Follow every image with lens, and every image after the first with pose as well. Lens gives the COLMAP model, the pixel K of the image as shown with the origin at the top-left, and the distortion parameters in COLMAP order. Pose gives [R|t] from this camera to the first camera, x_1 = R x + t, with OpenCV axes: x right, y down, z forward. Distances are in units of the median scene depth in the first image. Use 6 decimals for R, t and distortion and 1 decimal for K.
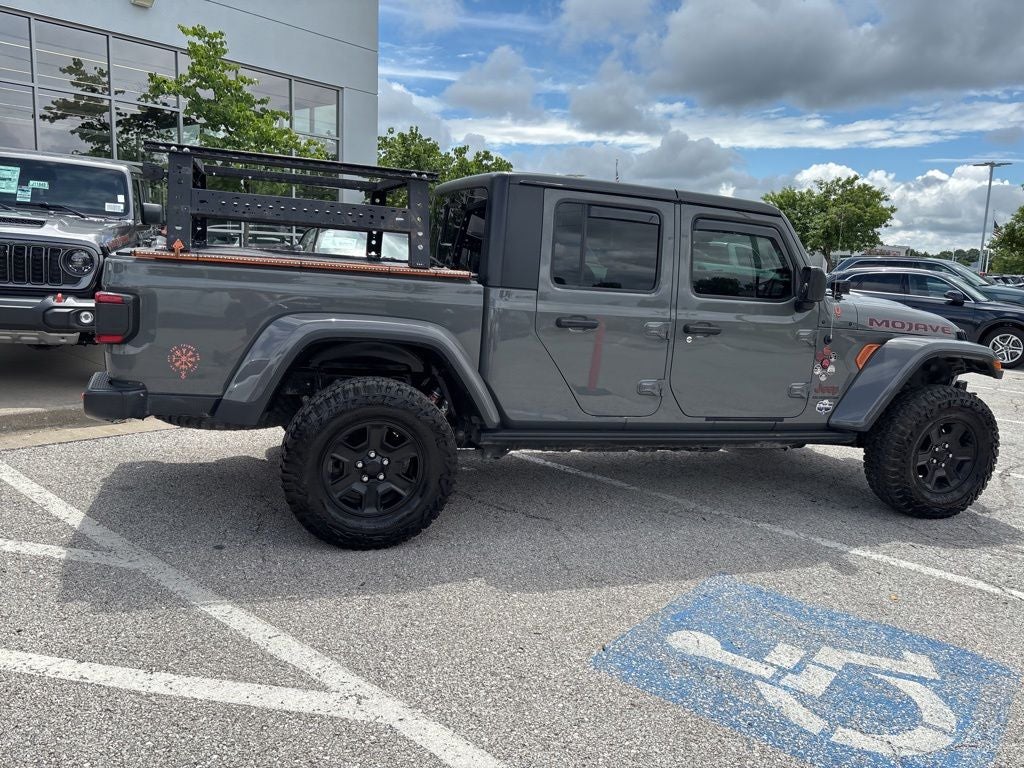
lens RADIAL K [[778.3, 0, 510.1], [0, 778.3, 381.1], [0, 0, 1]] dist [0.044958, -0.051837]
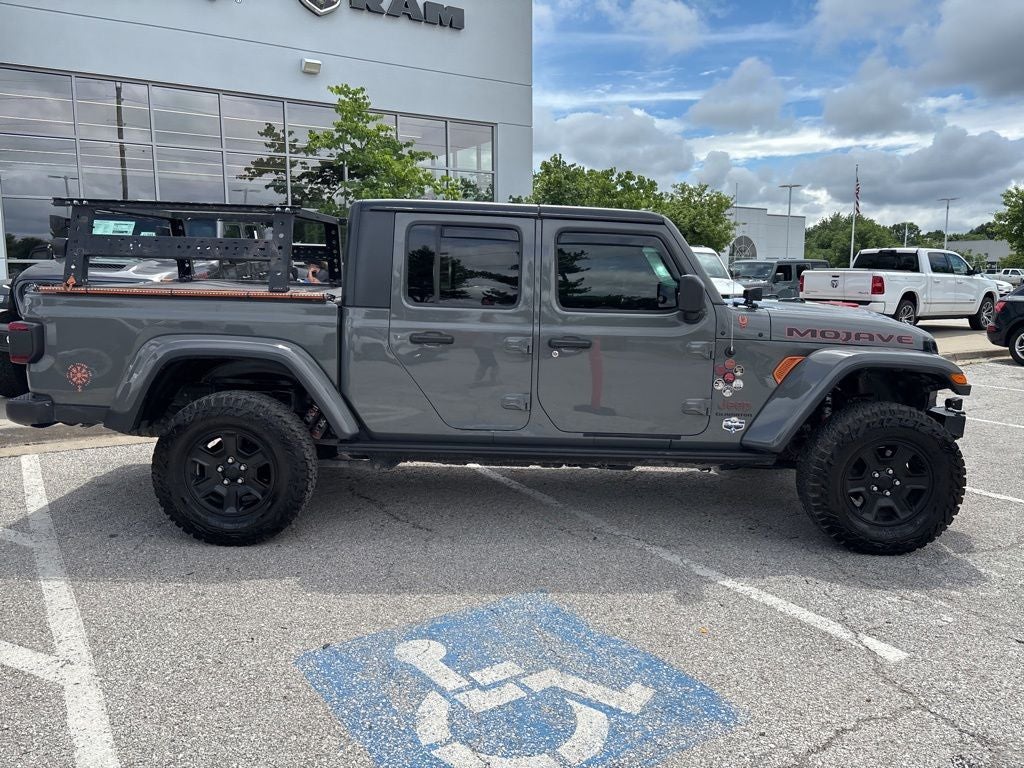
lens RADIAL K [[777.3, 0, 509.0], [0, 777.3, 380.8], [0, 0, 1]] dist [0.052914, -0.064800]
pose [[0.953207, -0.004542, -0.302284, 0.513438], [-0.004605, 0.999553, -0.029538, 0.011283], [0.302283, 0.029547, 0.952760, 0.048630]]
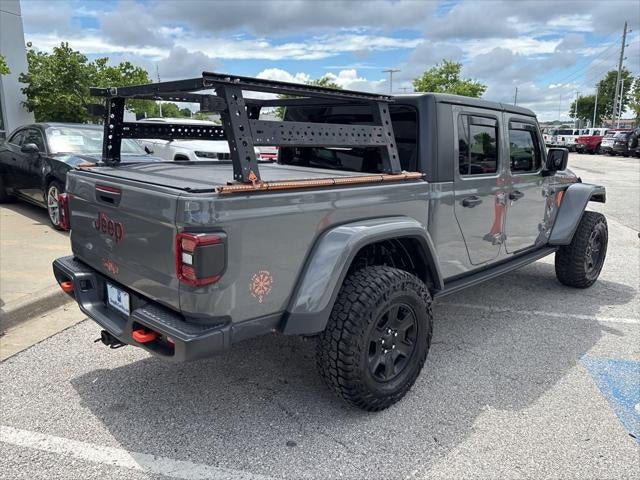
lens RADIAL K [[485.9, 0, 318.1], [0, 485.9, 234.4], [0, 0, 1]] dist [0.052013, -0.063920]
pose [[0.896320, -0.140200, 0.420661, -0.548025], [0.116235, 0.989813, 0.082223, -0.124297], [-0.427903, -0.024803, 0.903484, 0.342214]]
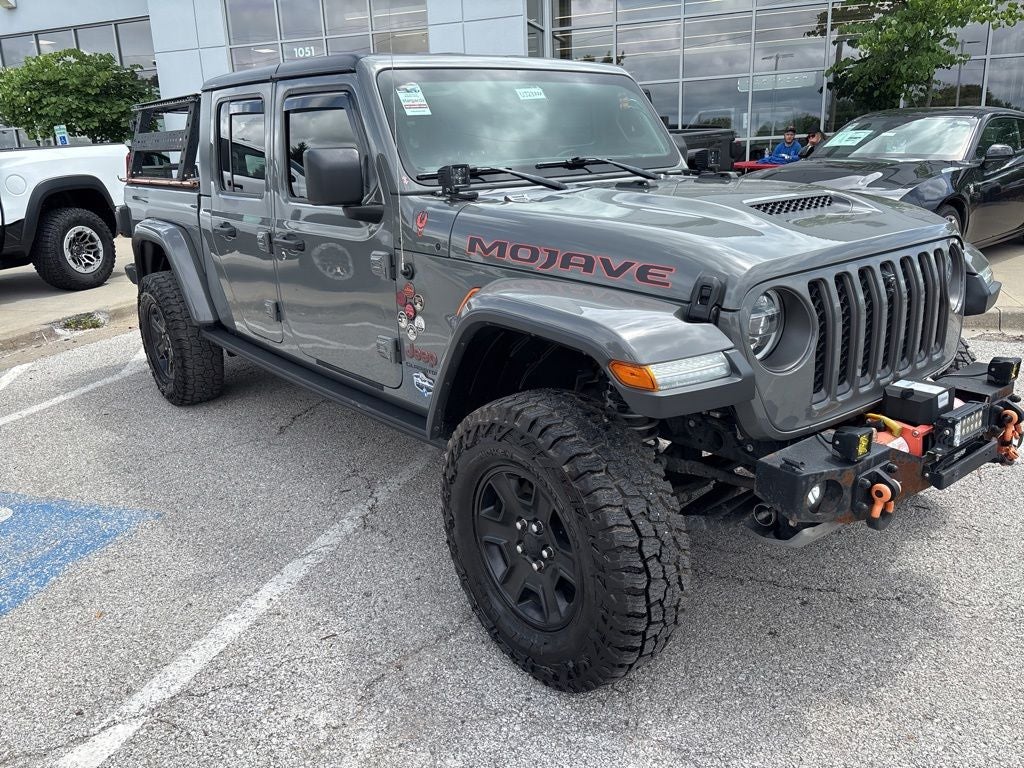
lens RADIAL K [[777.3, 0, 512.0], [0, 777.3, 385.6], [0, 0, 1]] dist [0.053149, -0.067713]
pose [[0.345412, 0.197125, -0.917514, 1.170165], [-0.095305, 0.980003, 0.174672, -0.092809], [0.933599, 0.027110, 0.357292, 1.020594]]
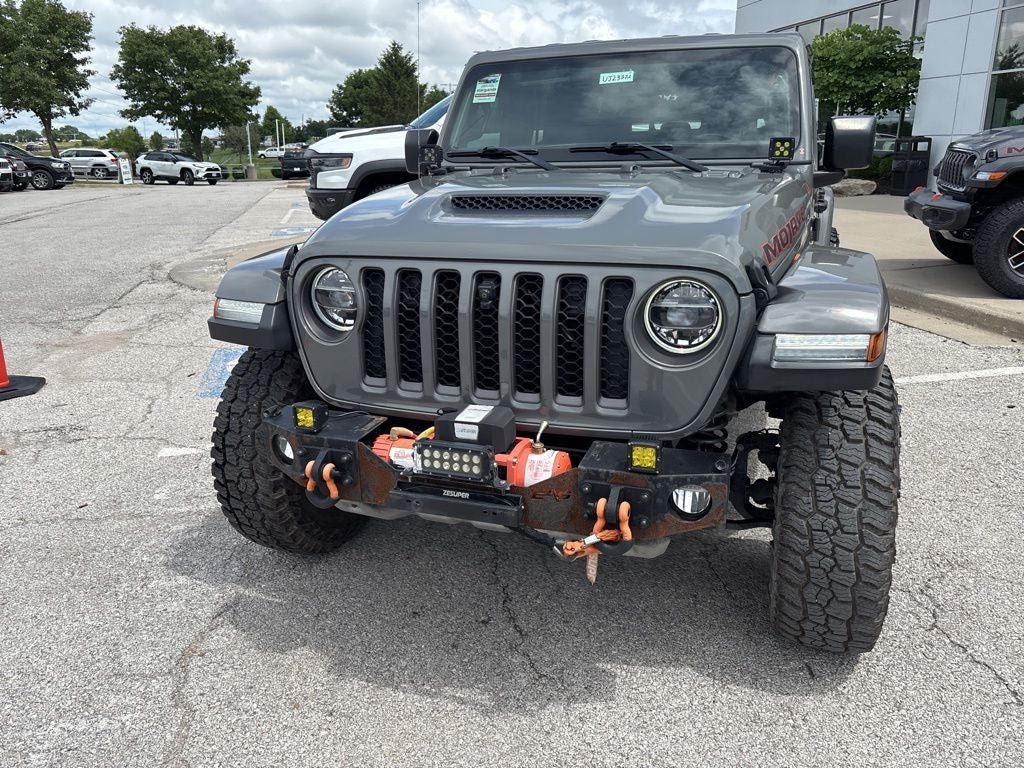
lens RADIAL K [[777.5, 0, 509.0], [0, 777.5, 375.0], [0, 0, 1]] dist [0.052013, -0.063920]
pose [[-0.615197, 0.170239, -0.769773, 1.120962], [-0.156451, 0.930626, 0.330846, -0.214260], [0.772694, 0.323967, -0.545884, 1.783431]]
